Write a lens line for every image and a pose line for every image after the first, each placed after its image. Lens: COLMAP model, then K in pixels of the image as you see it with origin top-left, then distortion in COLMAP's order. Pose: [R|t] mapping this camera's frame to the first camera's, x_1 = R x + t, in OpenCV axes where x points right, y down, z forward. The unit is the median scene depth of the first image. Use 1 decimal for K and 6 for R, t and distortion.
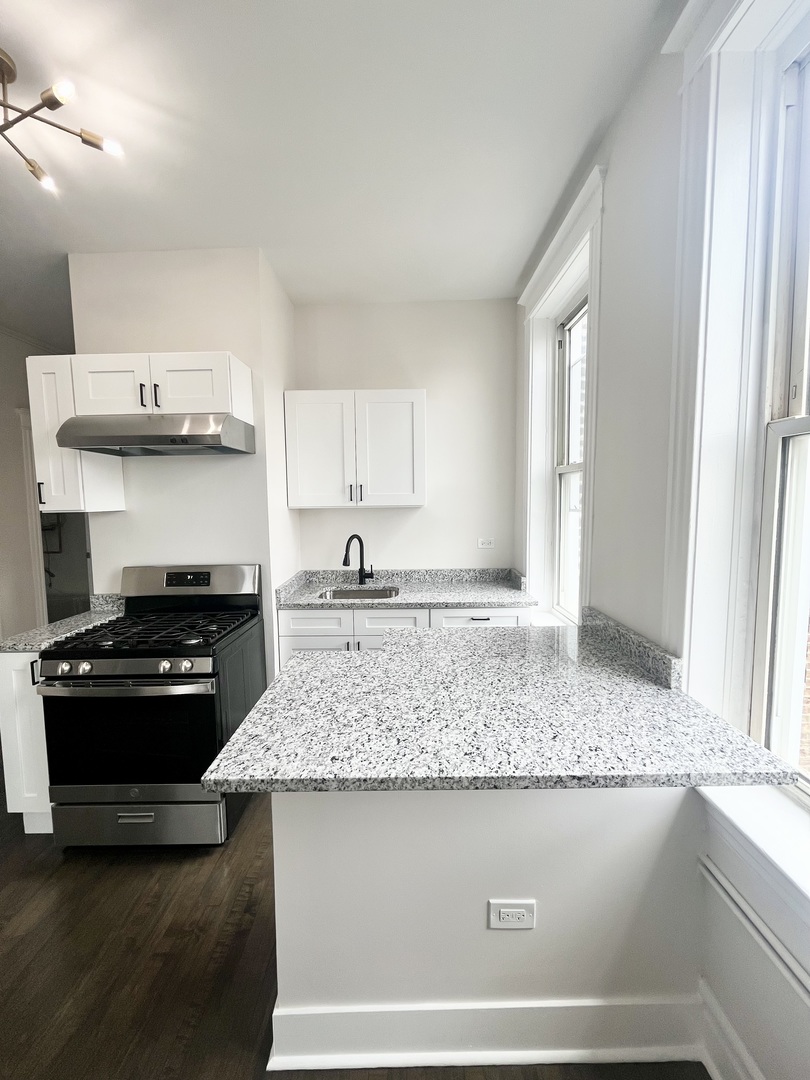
lens RADIAL K [[440.3, 0, 405.8], [0, 440.3, 538.7], [0, 0, 1]] dist [-0.003524, 0.000455]
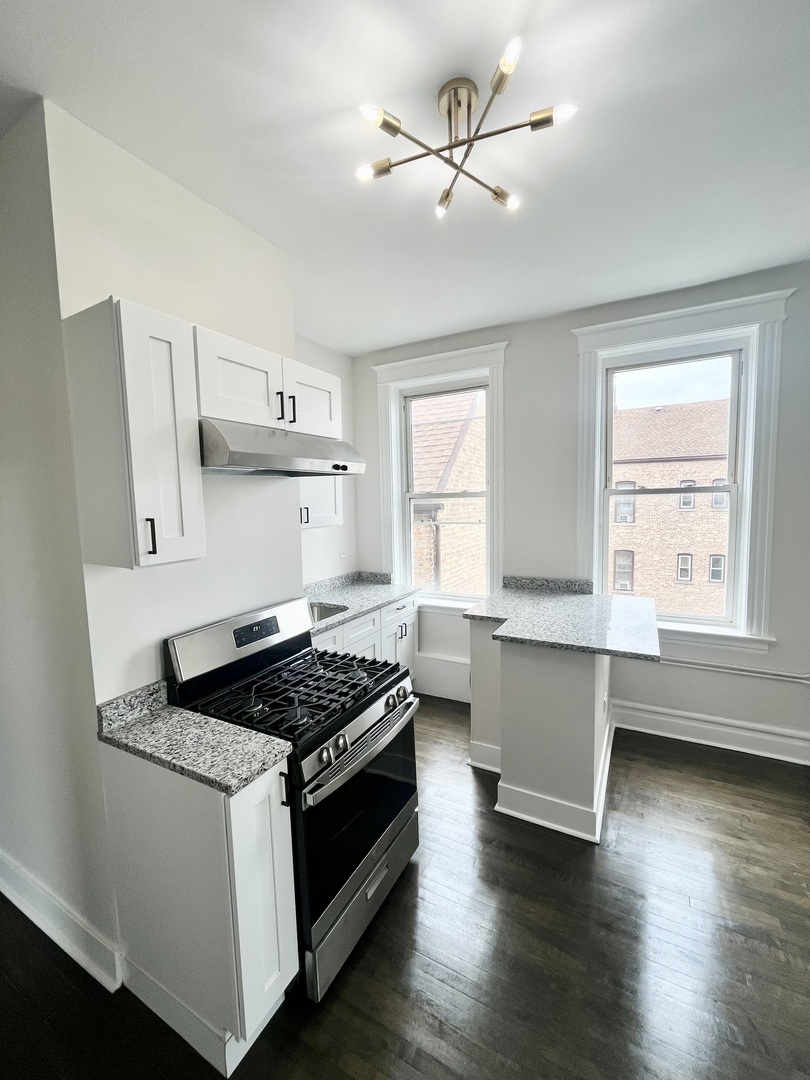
lens RADIAL K [[440.3, 0, 406.8], [0, 440.3, 538.8], [0, 0, 1]] dist [-0.003524, 0.000455]
pose [[0.472482, -0.076342, 0.878028, -1.146767], [0.088709, 0.995302, 0.038802, -0.087865], [-0.876865, 0.059555, 0.477034, 0.401622]]
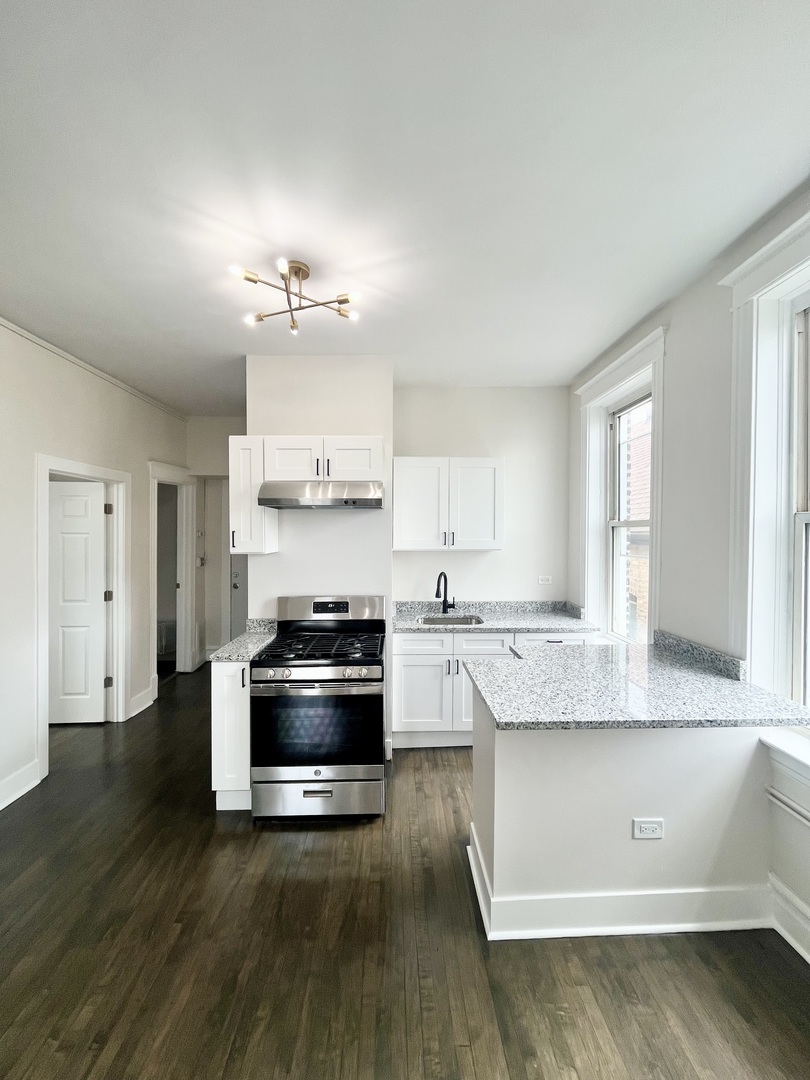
lens RADIAL K [[440.3, 0, 405.8], [0, 440.3, 538.9], [0, 0, 1]] dist [-0.003524, 0.000455]
pose [[0.999430, 0.014647, 0.030411, -0.349488], [-0.012434, 0.997346, -0.071736, -0.016438], [-0.031381, 0.071317, 0.996960, -0.300688]]
